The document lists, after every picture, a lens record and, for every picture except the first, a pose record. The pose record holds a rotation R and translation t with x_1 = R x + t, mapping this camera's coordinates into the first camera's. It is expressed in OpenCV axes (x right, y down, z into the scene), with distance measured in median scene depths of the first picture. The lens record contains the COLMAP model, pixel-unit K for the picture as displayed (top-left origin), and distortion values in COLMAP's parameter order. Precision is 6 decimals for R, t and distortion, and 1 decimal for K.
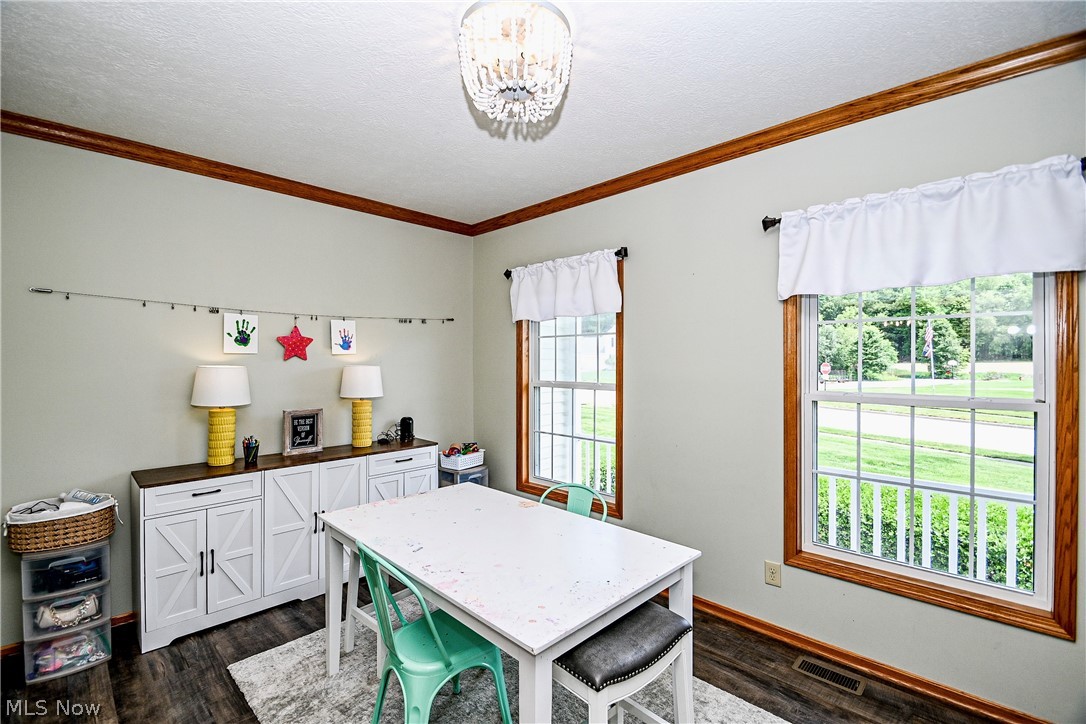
lens RADIAL K [[488.6, 0, 544.1], [0, 488.6, 375.0], [0, 0, 1]] dist [-0.000770, -0.012078]
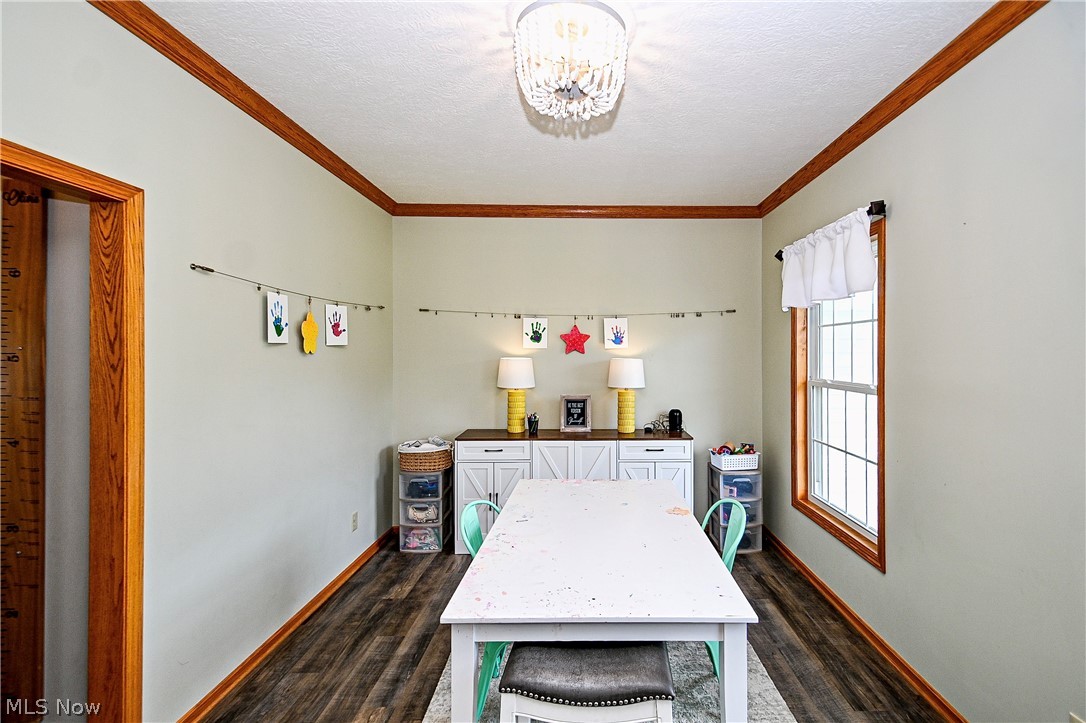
lens RADIAL K [[471.2, 0, 532.6], [0, 471.2, 364.0], [0, 0, 1]] dist [0.015081, -0.012068]
pose [[0.705448, 0.018228, -0.708527, 0.255608], [-0.022624, 0.999739, 0.003195, -0.006431], [0.708400, 0.013776, 0.705677, 0.111310]]
